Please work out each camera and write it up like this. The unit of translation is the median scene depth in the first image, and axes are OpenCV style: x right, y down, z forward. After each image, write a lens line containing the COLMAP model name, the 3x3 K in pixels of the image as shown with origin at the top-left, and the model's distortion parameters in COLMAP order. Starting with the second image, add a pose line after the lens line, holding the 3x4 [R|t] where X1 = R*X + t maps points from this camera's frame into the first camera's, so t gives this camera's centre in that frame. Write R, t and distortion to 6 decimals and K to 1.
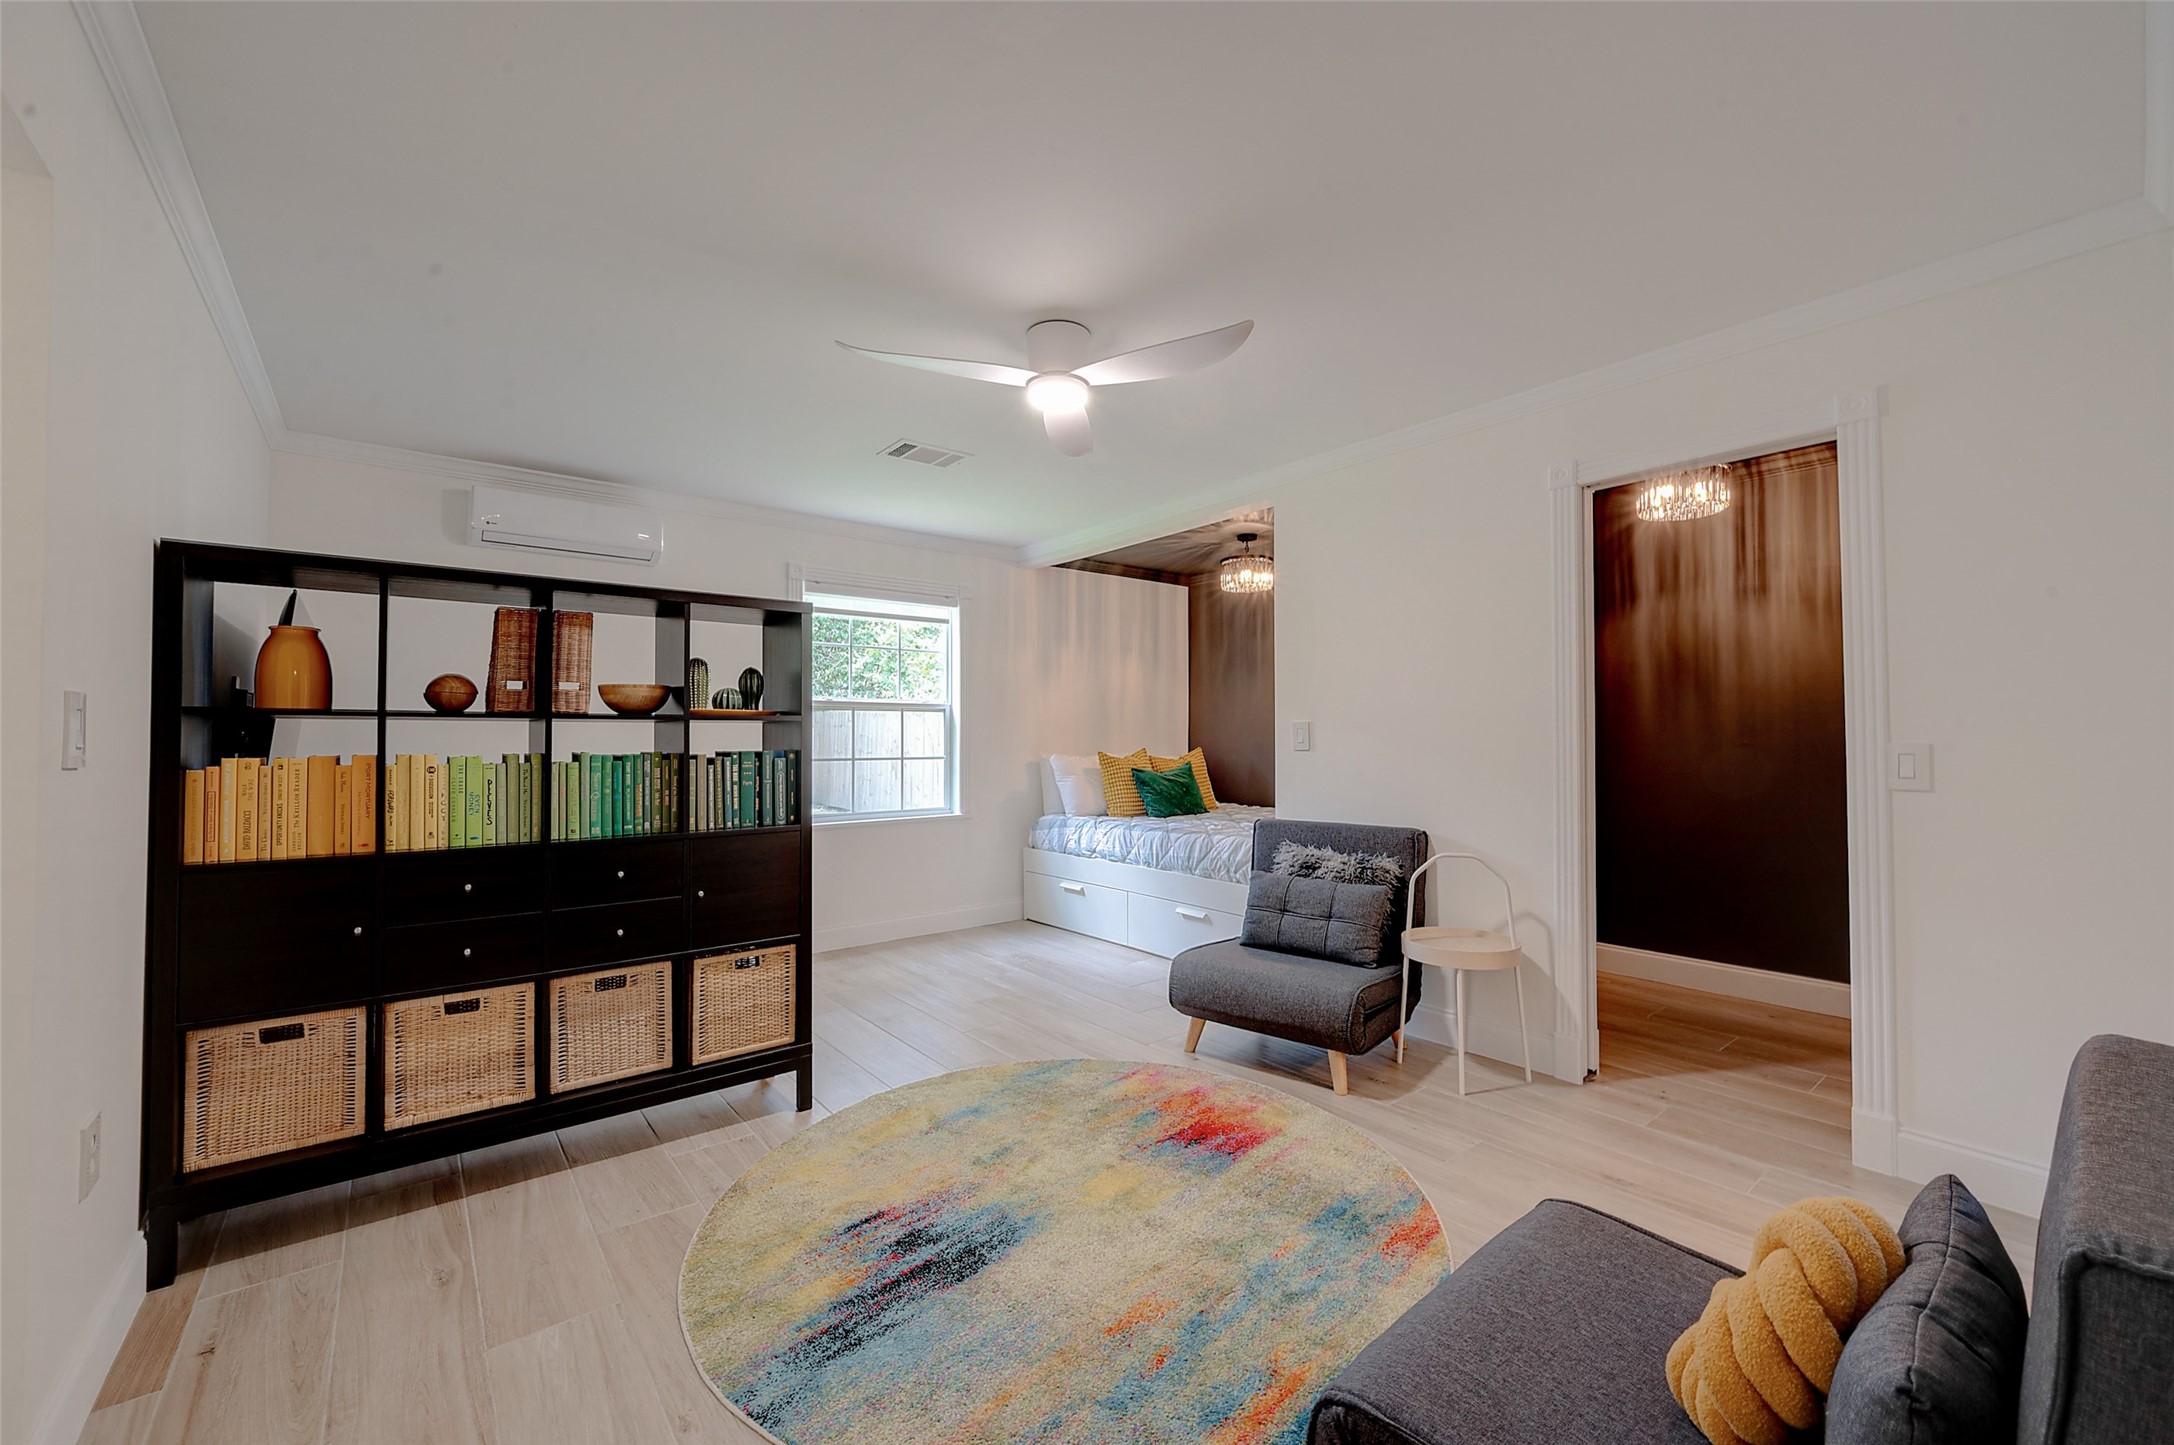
lens RADIAL K [[853.5, 0, 1091.7], [0, 853.5, 723.6], [0, 0, 1]] dist [-0.001146, -0.000155]
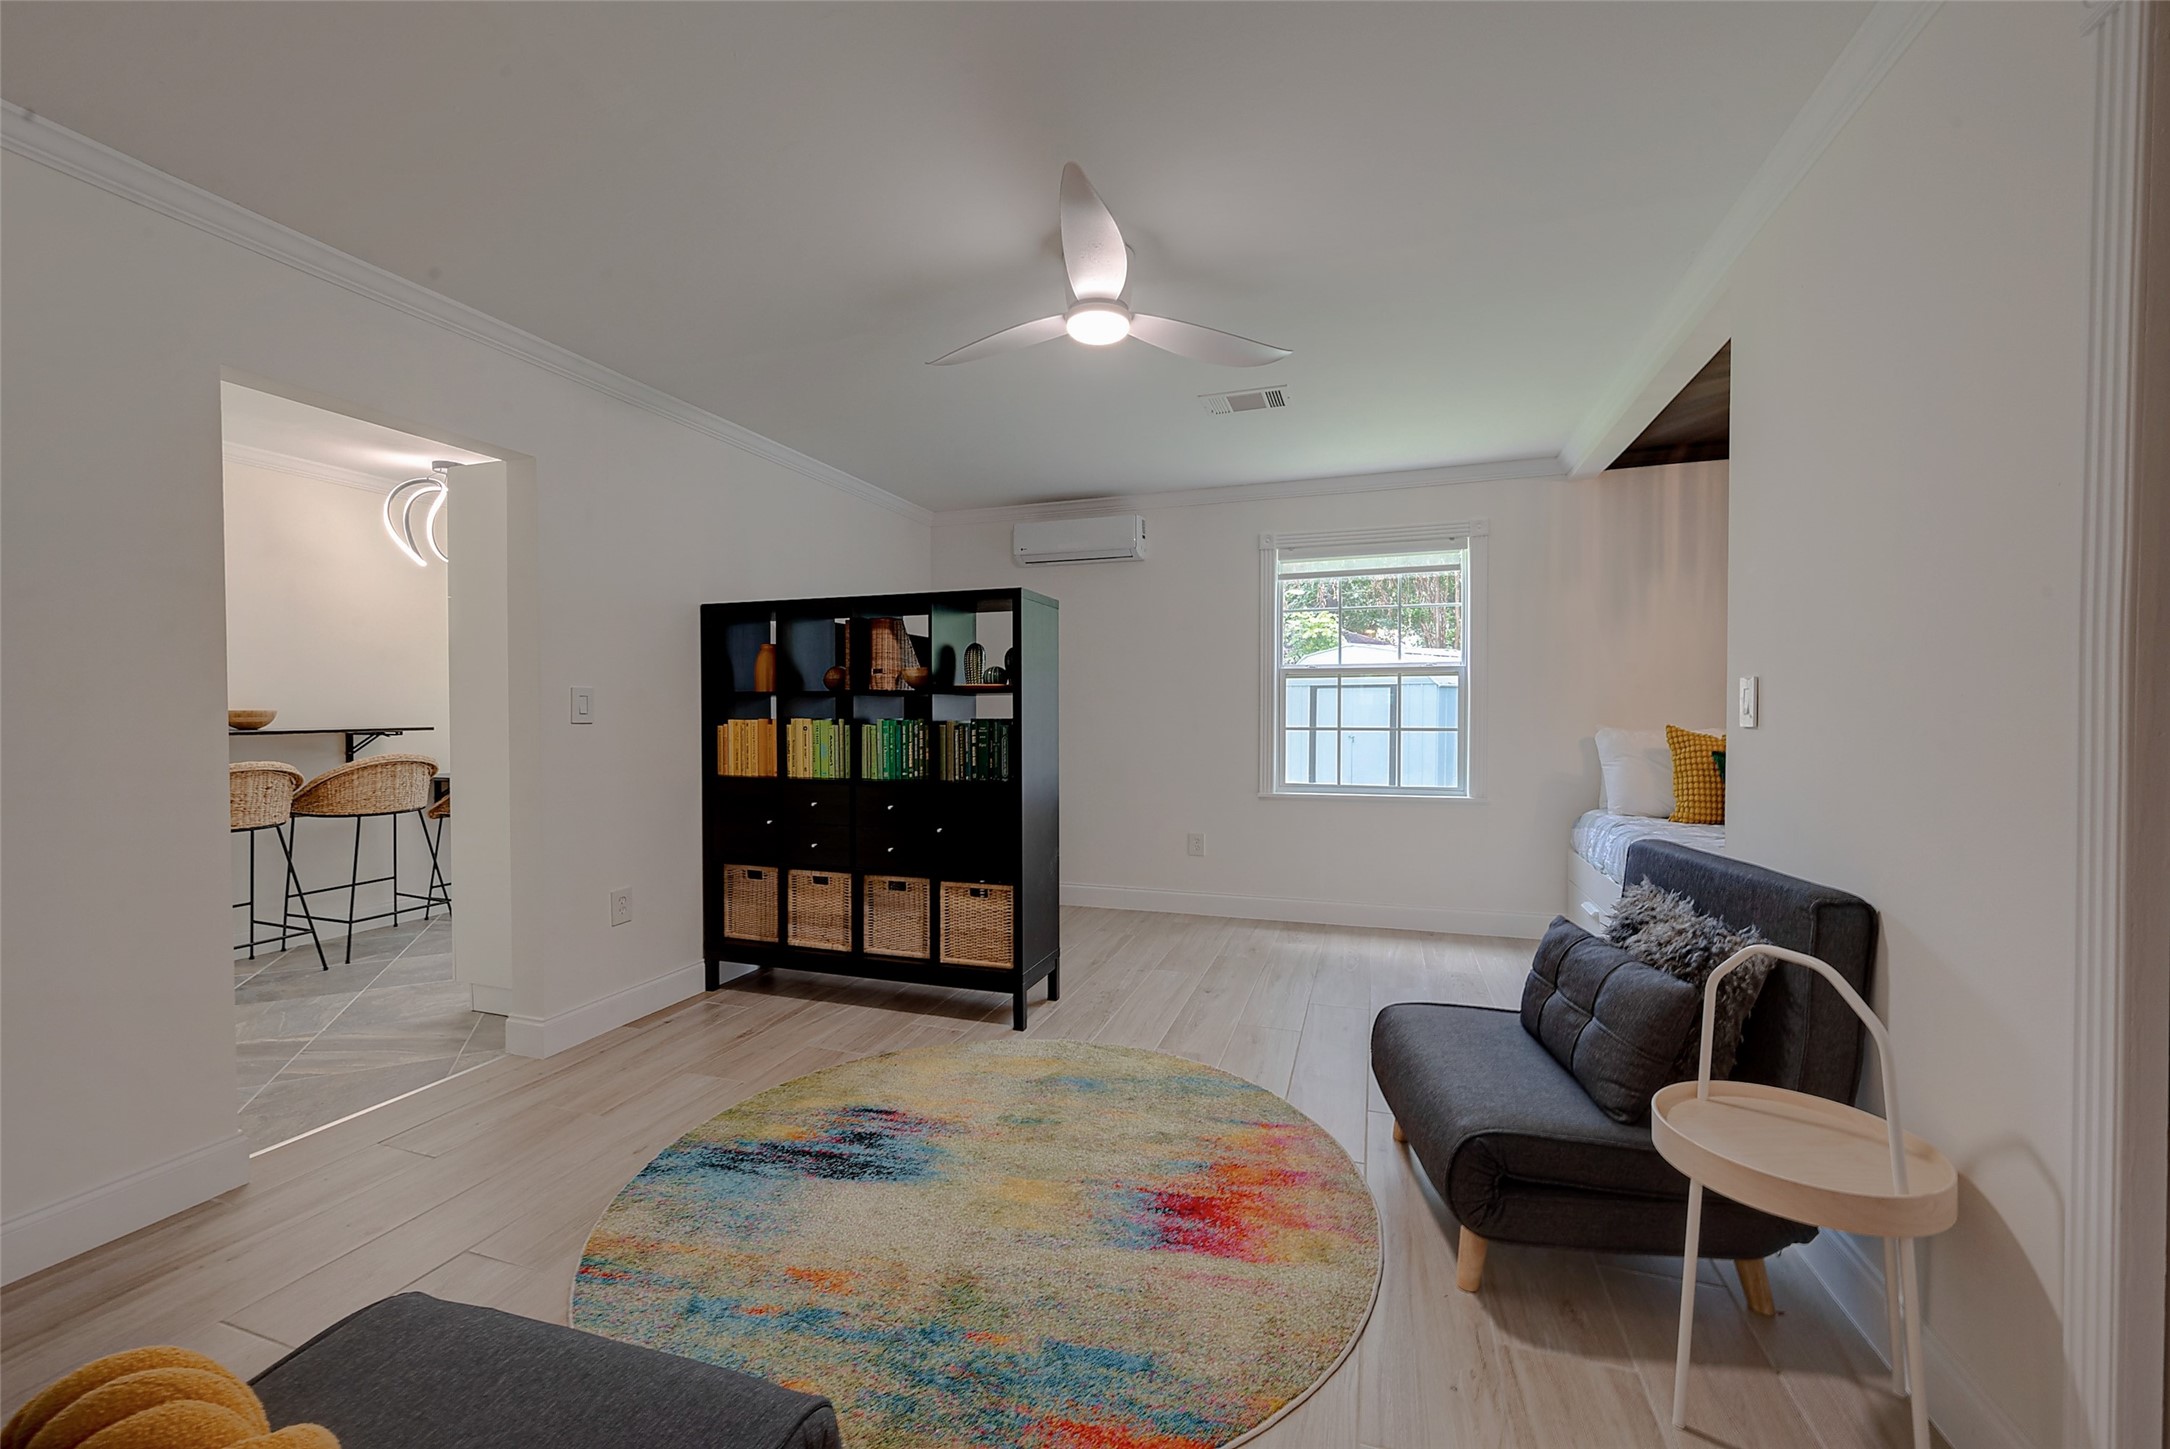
lens RADIAL K [[851.9, 0, 1089.6], [0, 851.9, 725.6], [0, 0, 1]] dist [-0.001146, -0.000155]
pose [[0.537064, 0.014740, -0.843413, 0.768687], [0.018483, 0.999402, 0.029236, 0.011234], [0.843339, -0.031290, 0.536470, 0.538707]]
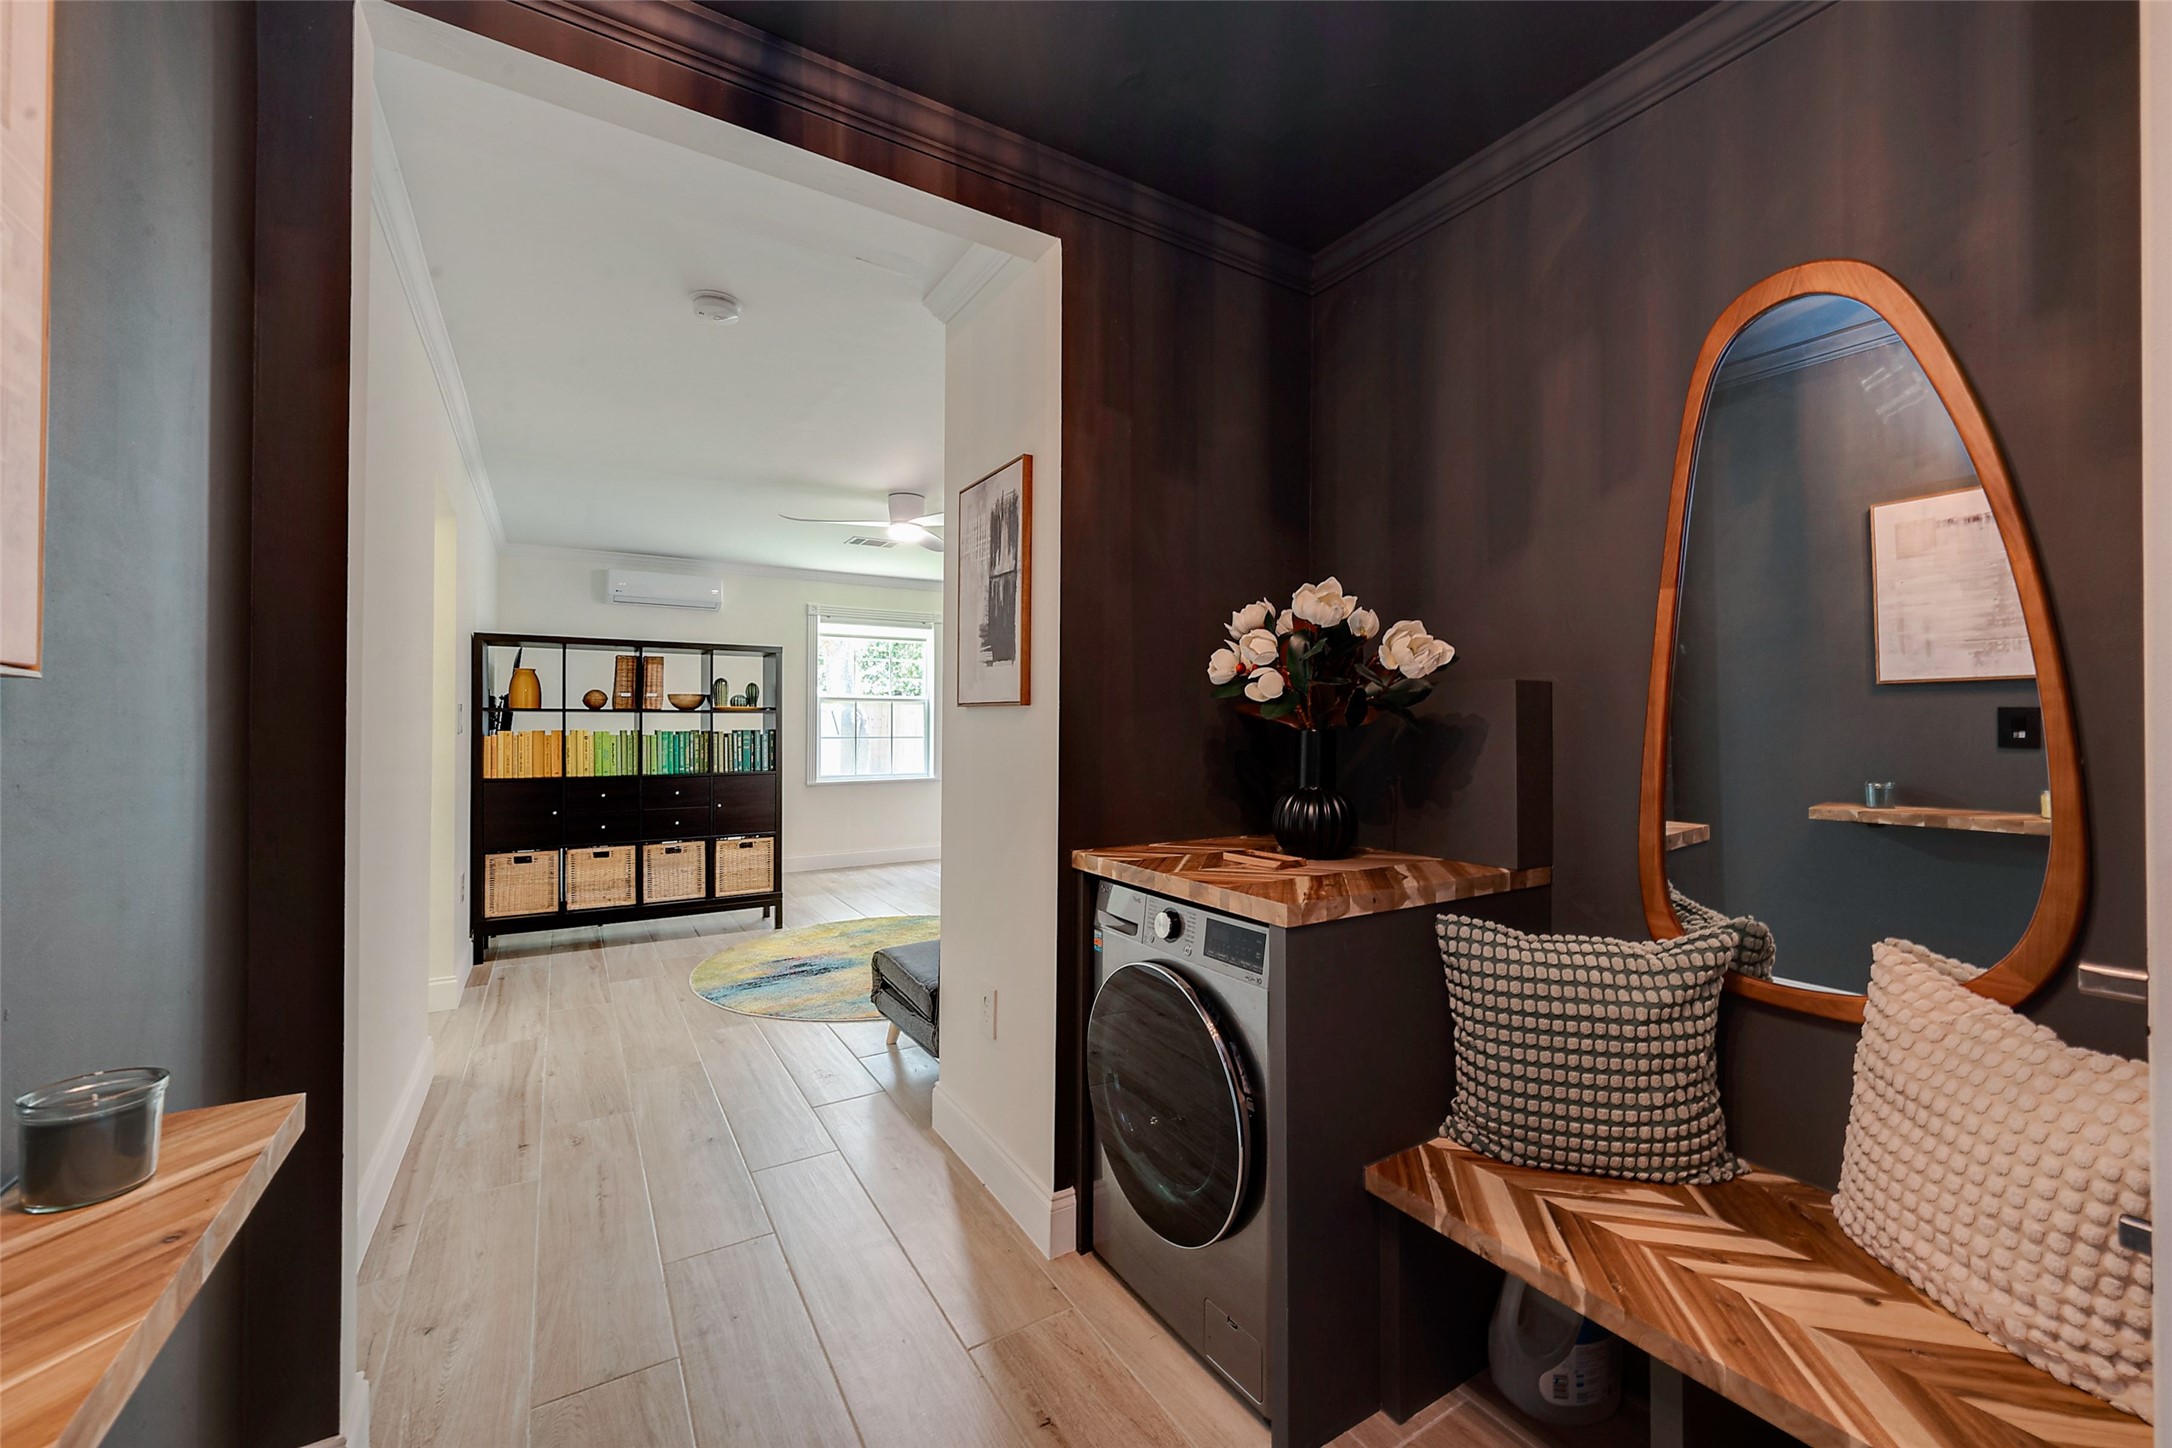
lens RADIAL K [[856.7, 0, 1097.3], [0, 856.7, 722.5], [0, 0, 1]] dist [0.000861, 0.000053]
pose [[0.992691, 0.002908, -0.120651, 0.621560], [-0.001043, 0.999879, 0.015521, -0.013749], [0.120681, -0.015282, 0.992574, -0.802936]]
